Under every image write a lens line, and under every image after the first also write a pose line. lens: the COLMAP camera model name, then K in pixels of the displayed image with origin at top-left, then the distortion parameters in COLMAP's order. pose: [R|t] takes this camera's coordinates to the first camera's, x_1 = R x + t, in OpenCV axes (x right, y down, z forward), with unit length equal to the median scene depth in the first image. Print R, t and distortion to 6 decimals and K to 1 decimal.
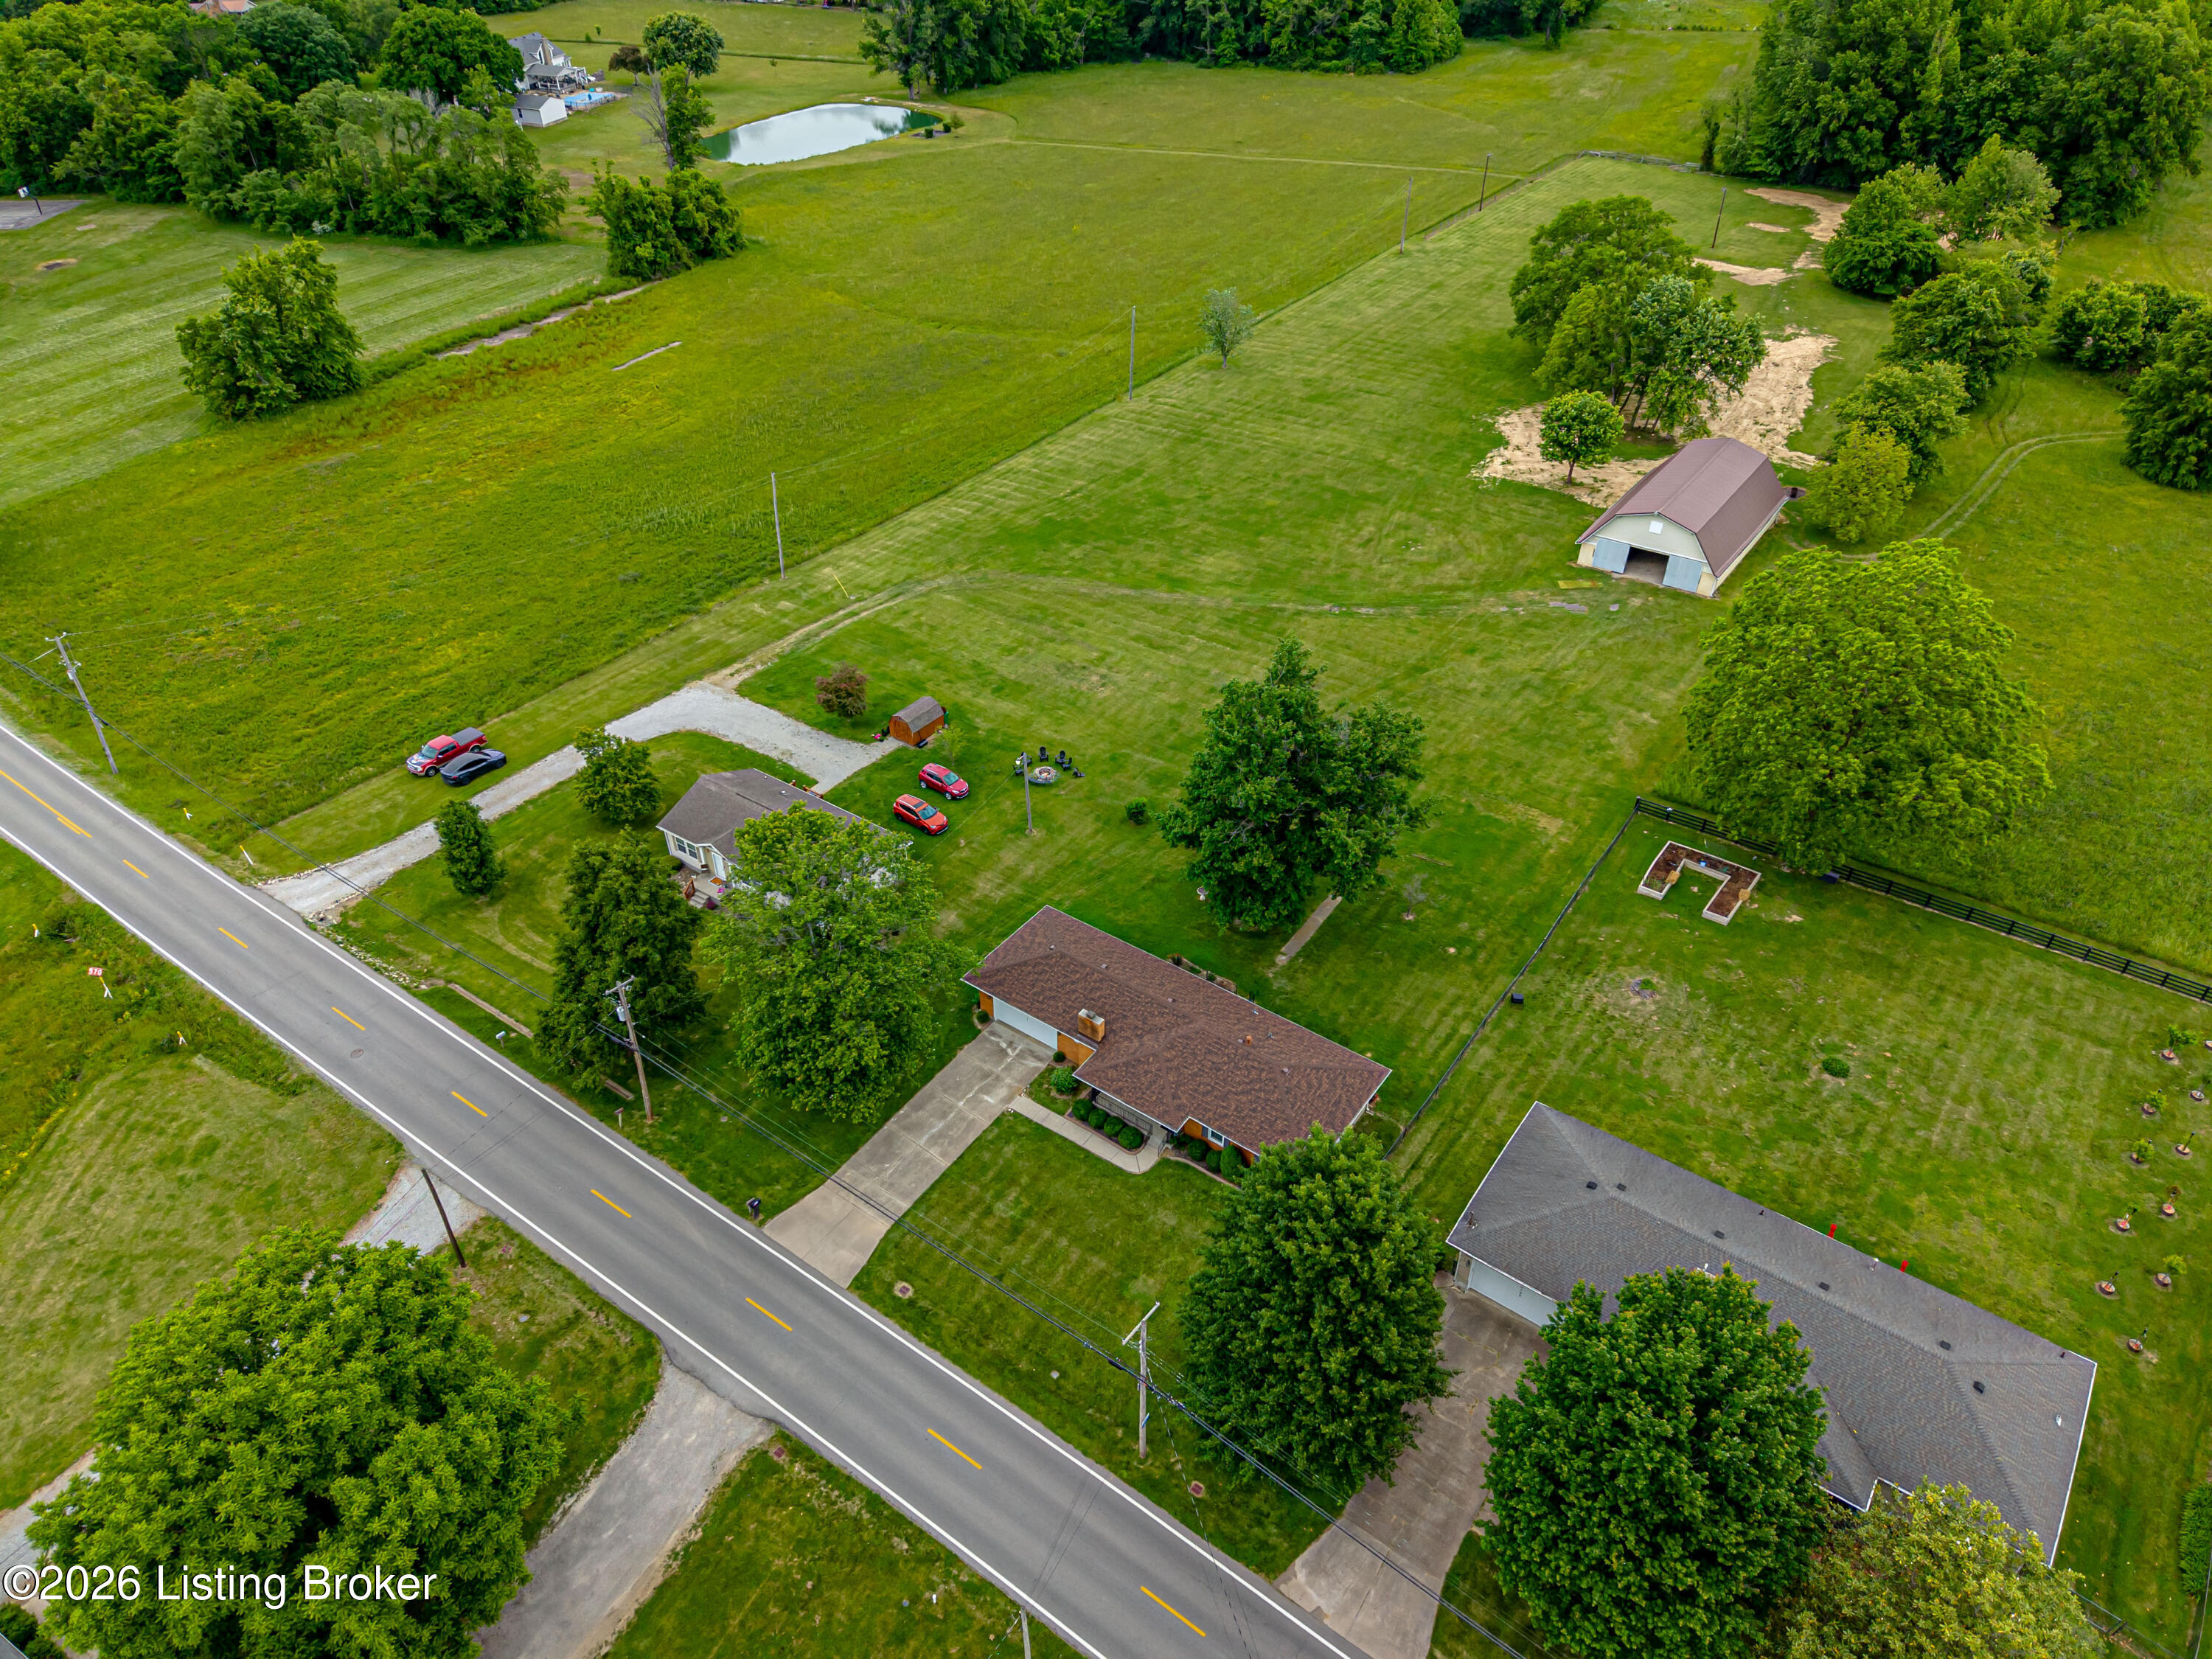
lens RADIAL K [[1414.2, 0, 1114.2], [0, 1414.2, 841.5], [0, 0, 1]] dist [0.235255, -0.230986]
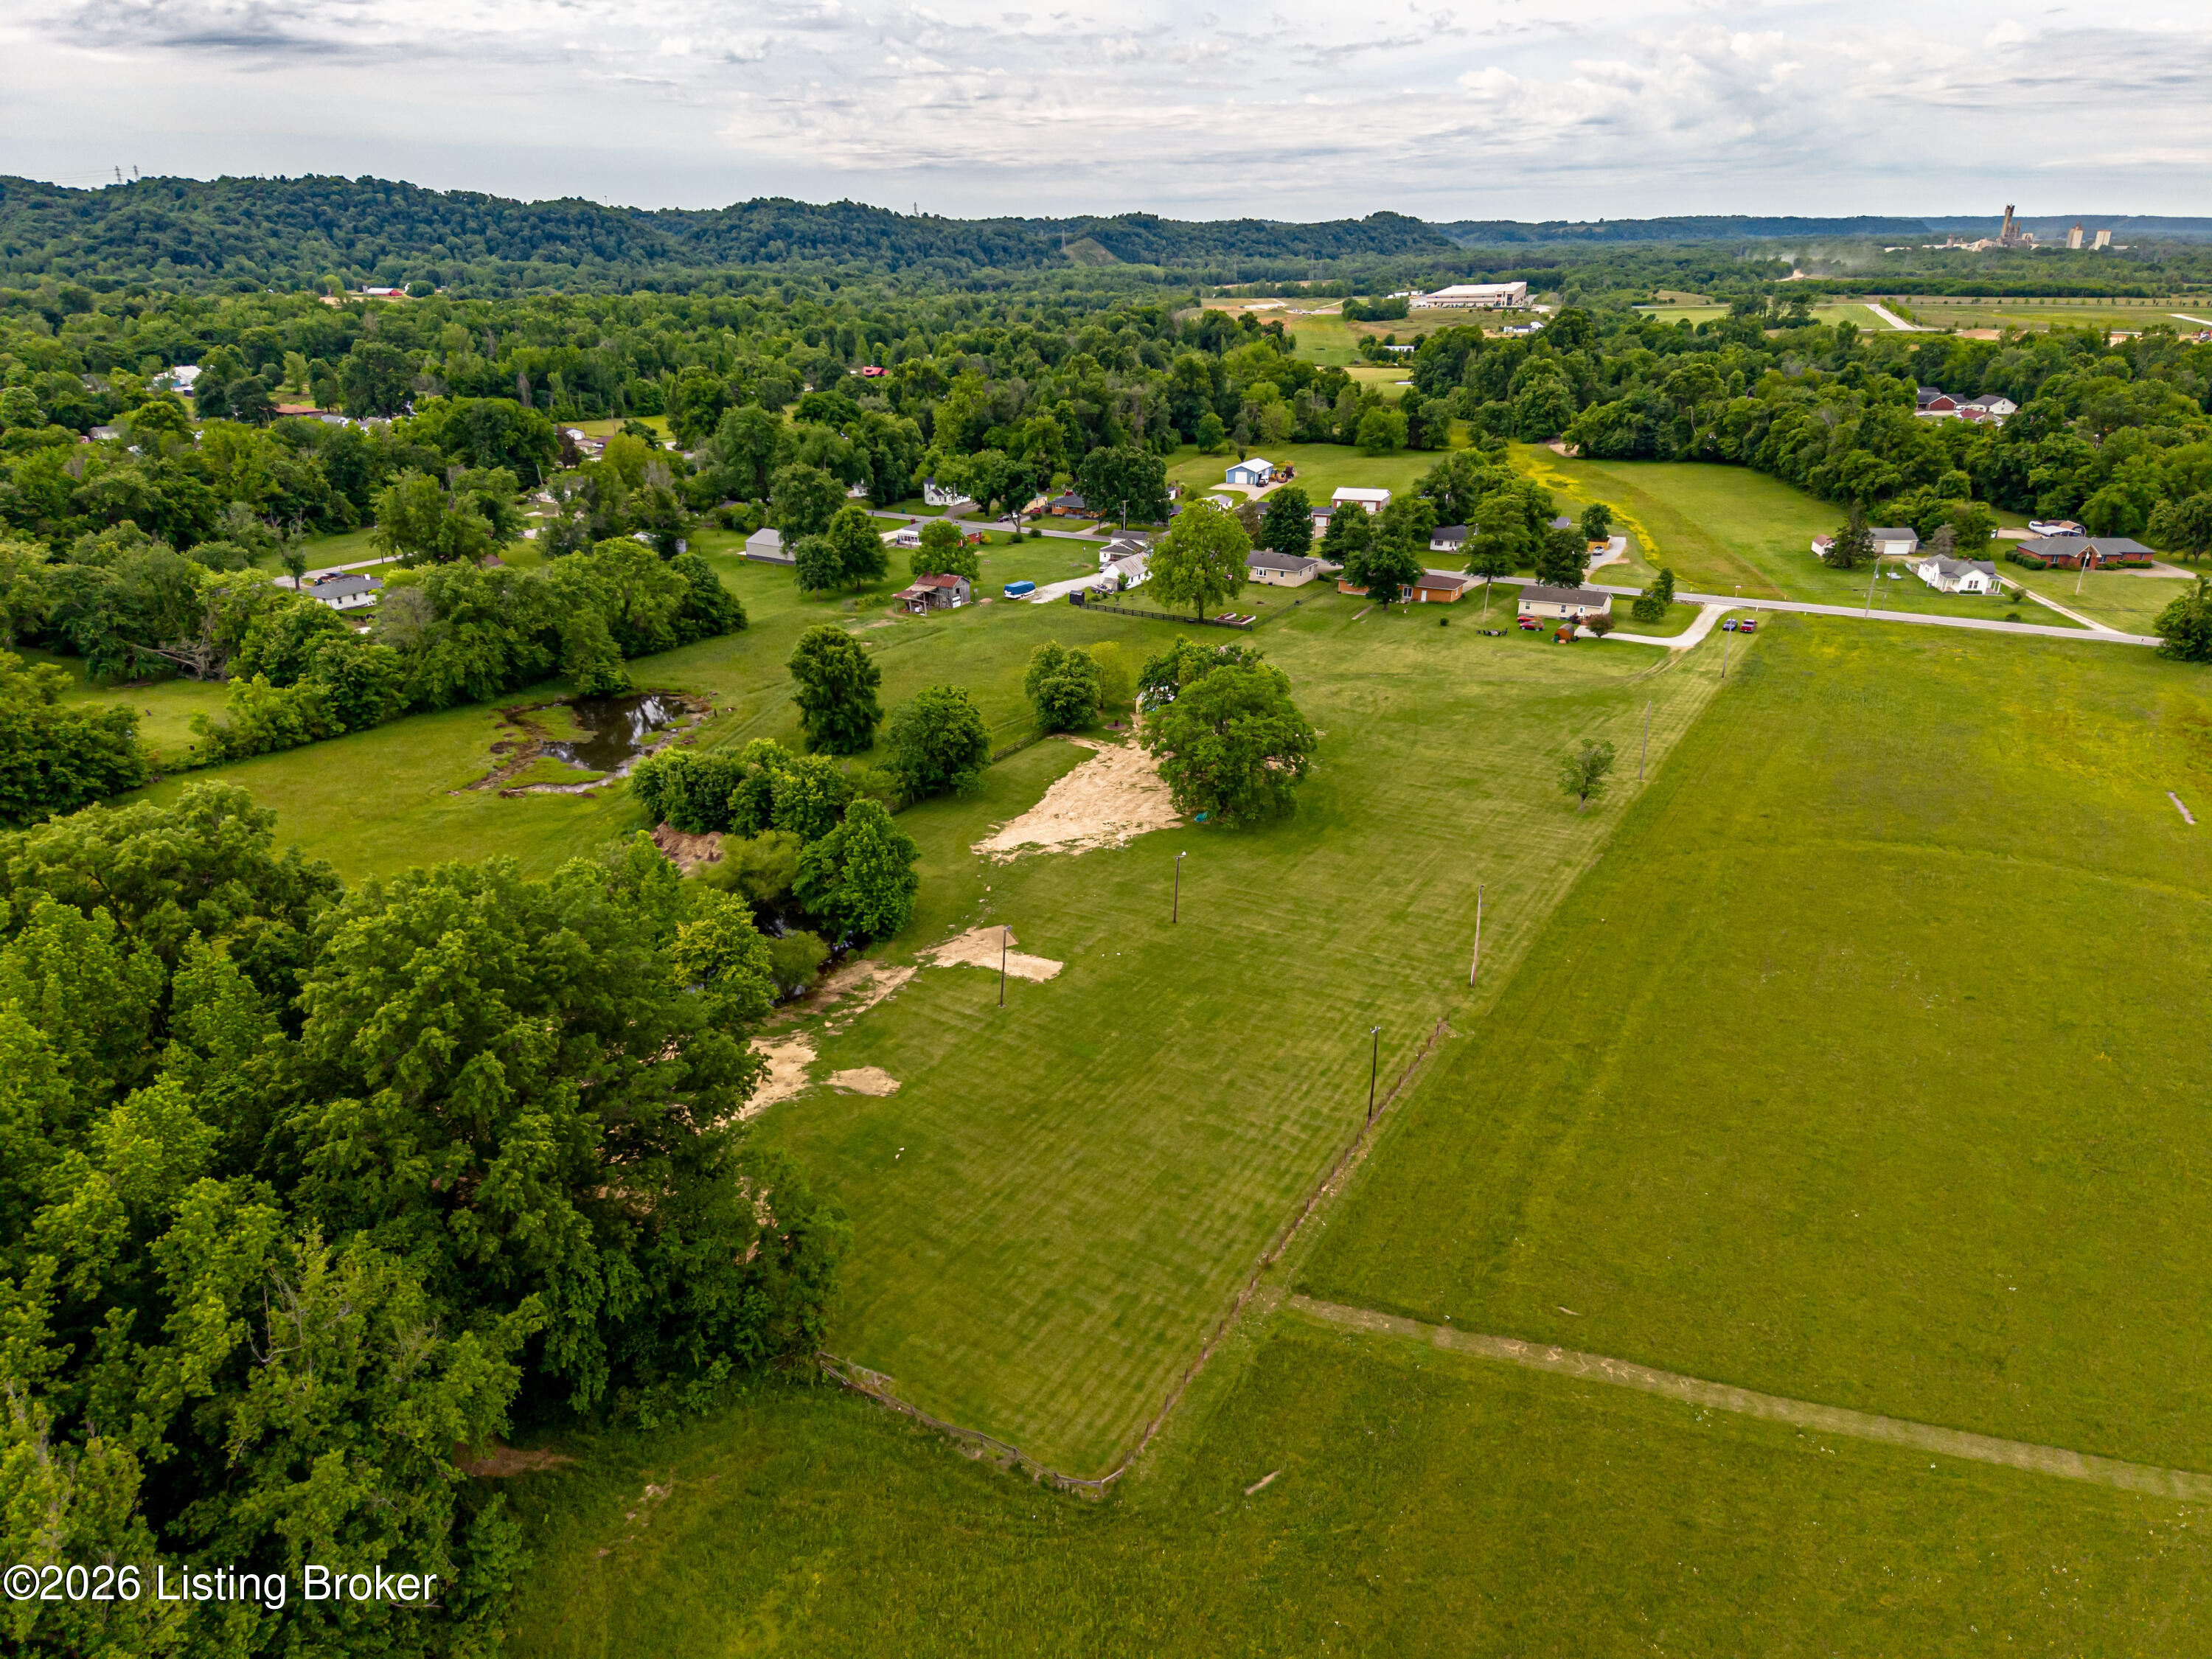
lens RADIAL K [[1405.1, 0, 1114.1], [0, 1405.1, 869.8], [0, 0, 1]] dist [0.231259, -0.220315]
pose [[-0.995853, 0.034128, -0.084334, 0.491127], [-0.056730, 0.491738, 0.868893, -1.171278], [0.071124, 0.870074, -0.487763, 1.522622]]
